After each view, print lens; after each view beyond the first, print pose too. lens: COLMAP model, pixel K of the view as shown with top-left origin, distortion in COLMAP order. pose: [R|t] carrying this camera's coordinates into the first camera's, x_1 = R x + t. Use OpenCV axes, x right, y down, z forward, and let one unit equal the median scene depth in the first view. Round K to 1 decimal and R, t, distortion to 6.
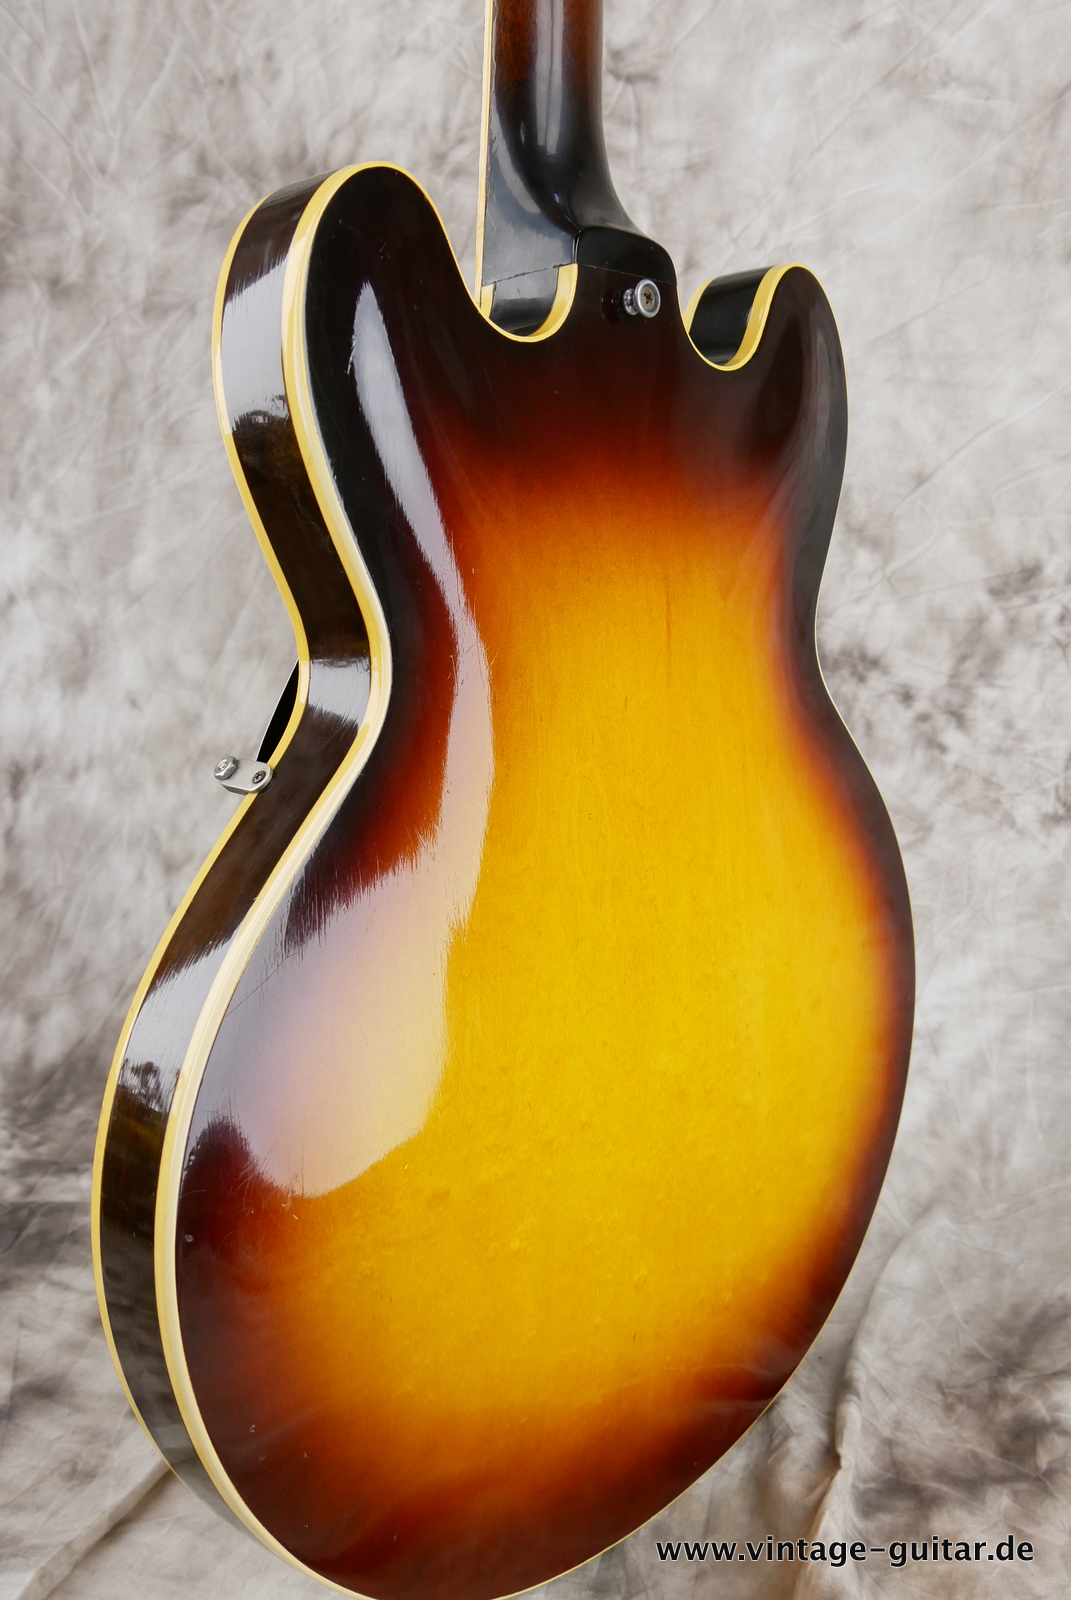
lens RADIAL K [[1461.9, 0, 534.7], [0, 1461.9, 804.1], [0, 0, 1]] dist [-0.033594, 0.000000]
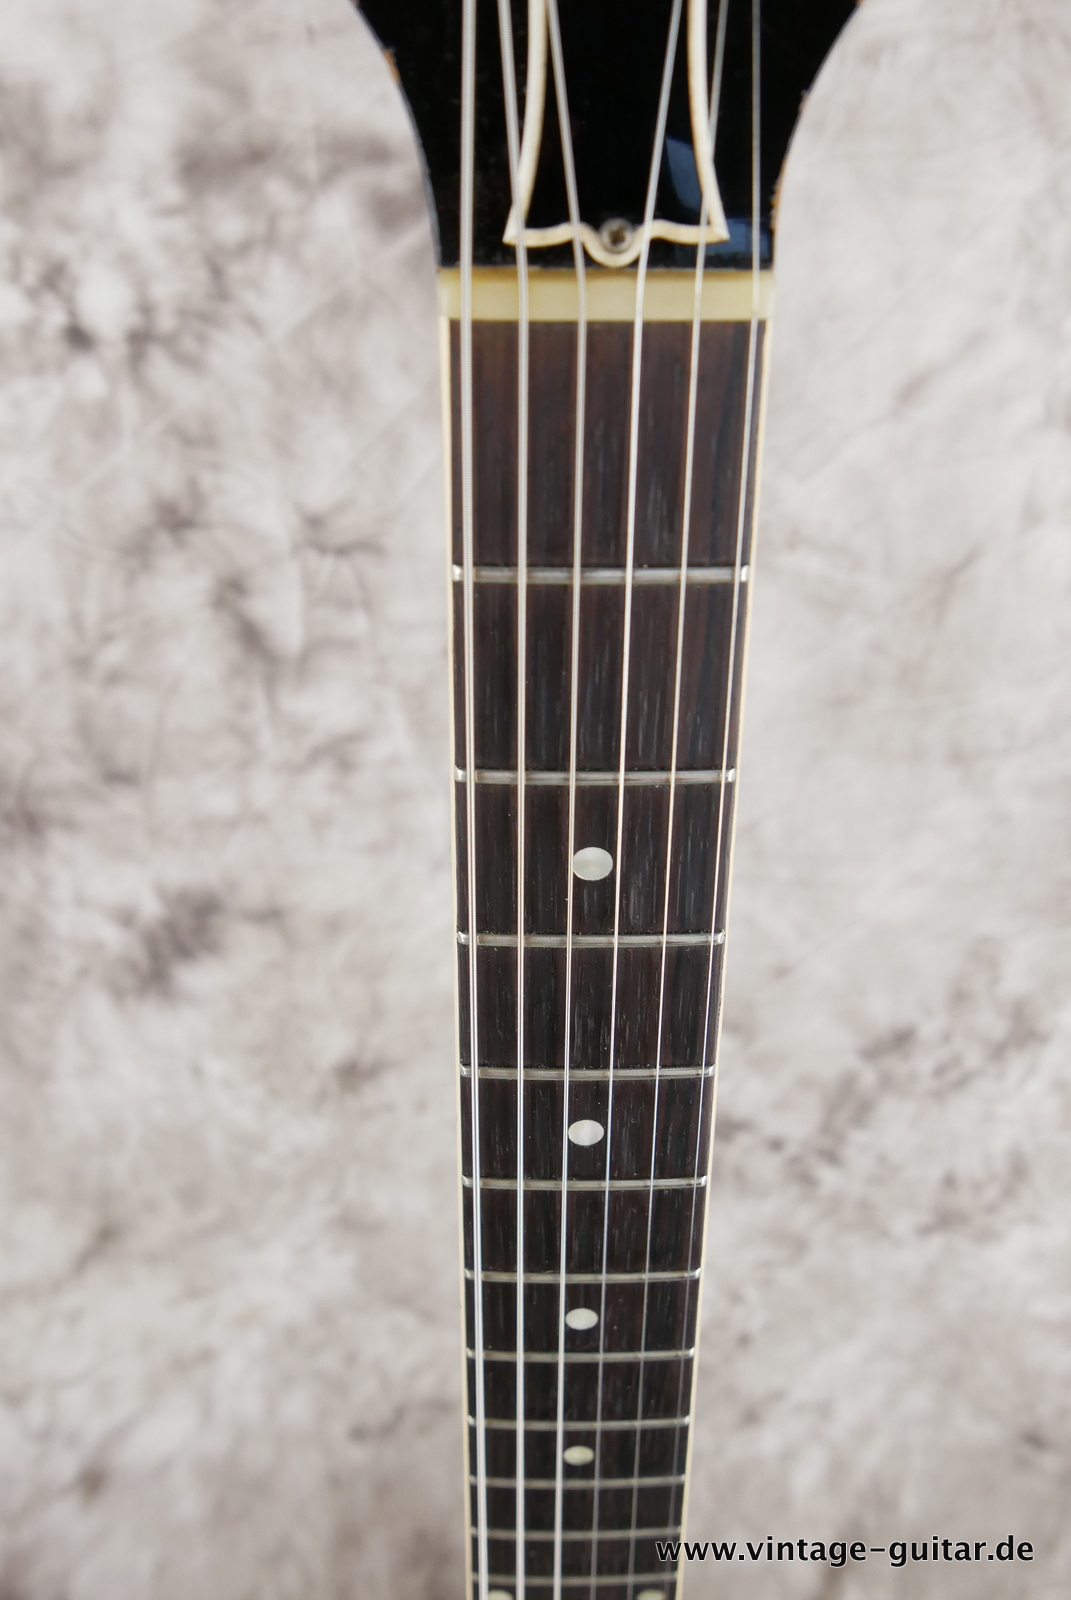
lens RADIAL K [[1461.9, 0, 529.9], [0, 1461.9, 795.1], [0, 0, 1]] dist [-0.033594, 0.000000]
pose [[0.956772, -0.248238, 0.151540, 0.017403], [0.140040, 0.849881, 0.508026, -0.713481], [-0.254902, -0.464843, 0.847906, 0.332200]]
